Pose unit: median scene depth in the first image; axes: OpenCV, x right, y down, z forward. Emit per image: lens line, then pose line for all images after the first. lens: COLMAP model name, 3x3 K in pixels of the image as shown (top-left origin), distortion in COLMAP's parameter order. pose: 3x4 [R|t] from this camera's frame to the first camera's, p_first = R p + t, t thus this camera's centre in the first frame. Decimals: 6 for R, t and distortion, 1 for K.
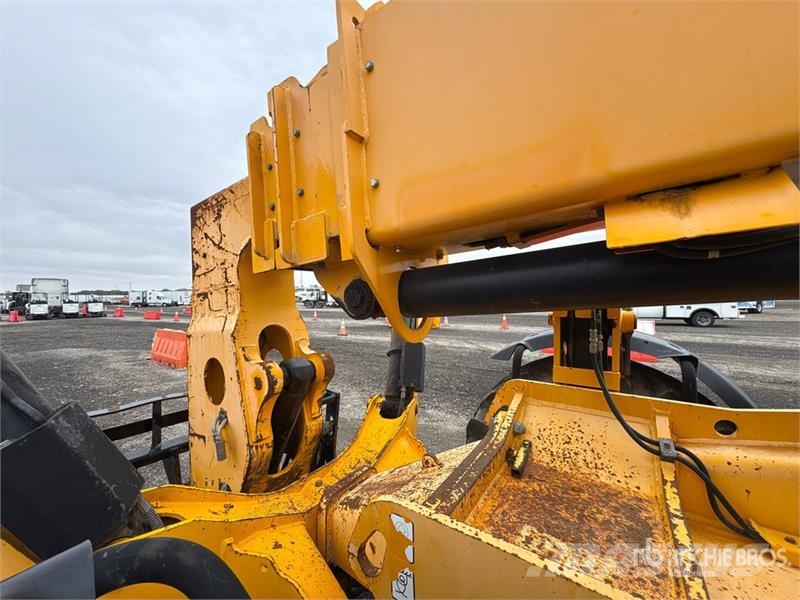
lens RADIAL K [[319.0, 0, 400.0], [0, 319.0, 300.0], [0, 0, 1]] dist [-0.000890, -0.000117]
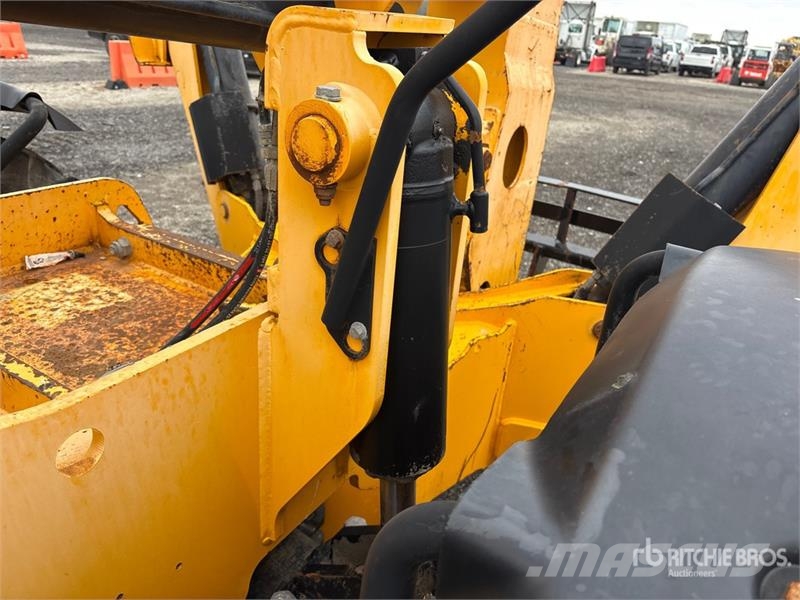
lens RADIAL K [[613.2, 0, 410.4], [0, 613.2, 302.4], [0, 0, 1]] dist [0.074452, -0.090033]
pose [[0.048622, 0.445216, -0.894102, 0.731066], [-0.108776, 0.892197, 0.438352, -0.042889], [0.992876, 0.075944, 0.091809, 0.596395]]
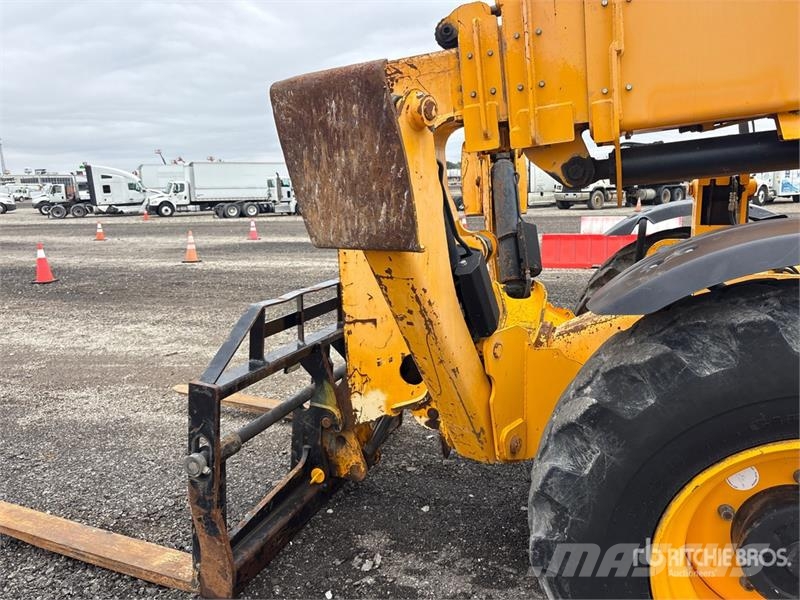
lens RADIAL K [[627.1, 0, 396.9], [0, 627.1, 289.7], [0, 0, 1]] dist [0.054147, -0.008196]
pose [[0.959047, -0.063783, 0.275971, -1.089449], [0.023631, 0.988937, 0.146442, 0.051807], [-0.282259, -0.133923, 0.949945, -0.872162]]
